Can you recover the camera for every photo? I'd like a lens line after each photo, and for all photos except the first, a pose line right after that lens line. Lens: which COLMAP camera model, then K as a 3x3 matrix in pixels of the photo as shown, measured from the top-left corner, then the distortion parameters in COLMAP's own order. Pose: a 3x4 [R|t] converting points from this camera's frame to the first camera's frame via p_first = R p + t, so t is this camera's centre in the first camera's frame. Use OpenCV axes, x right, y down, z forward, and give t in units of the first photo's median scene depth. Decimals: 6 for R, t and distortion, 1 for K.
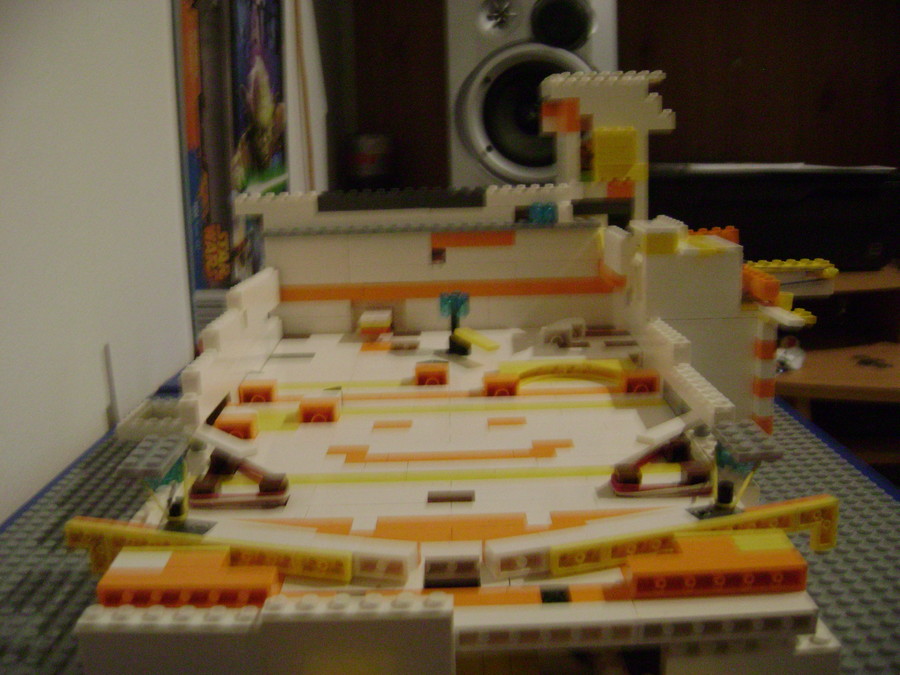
lens RADIAL K [[941.0, 0, 450.0], [0, 941.0, 337.5], [0, 0, 1]] dist [-0.161715, 0.099929]
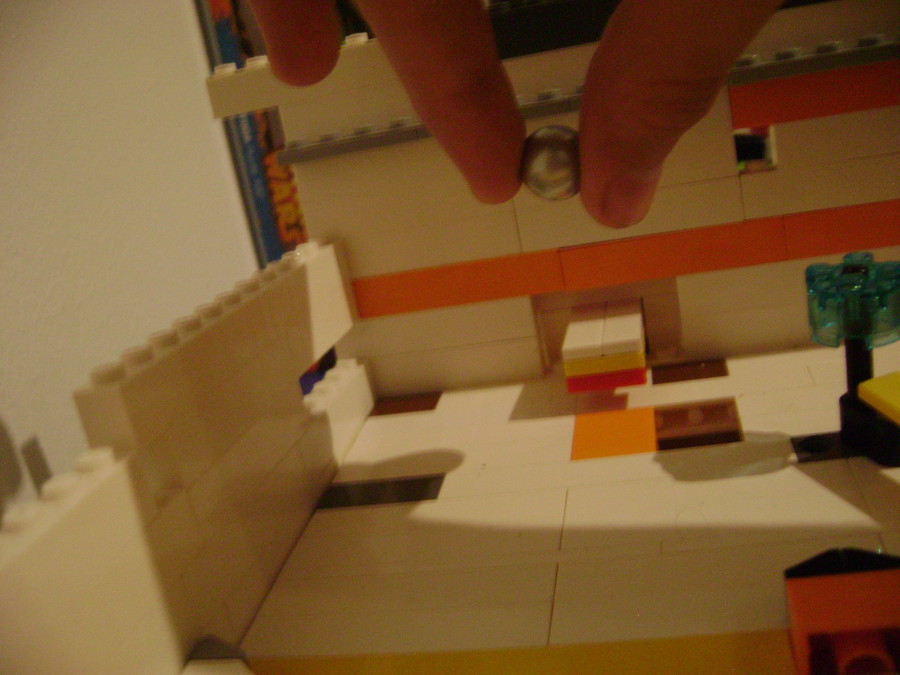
lens RADIAL K [[941.0, 0, 450.0], [0, 941.0, 337.5], [0, 0, 1]] dist [-0.161715, 0.099929]
pose [[0.969884, -0.098410, -0.222801, -0.068134], [0.120232, 0.988964, 0.086569, -0.075967], [0.211823, -0.110749, 0.971013, 0.773998]]
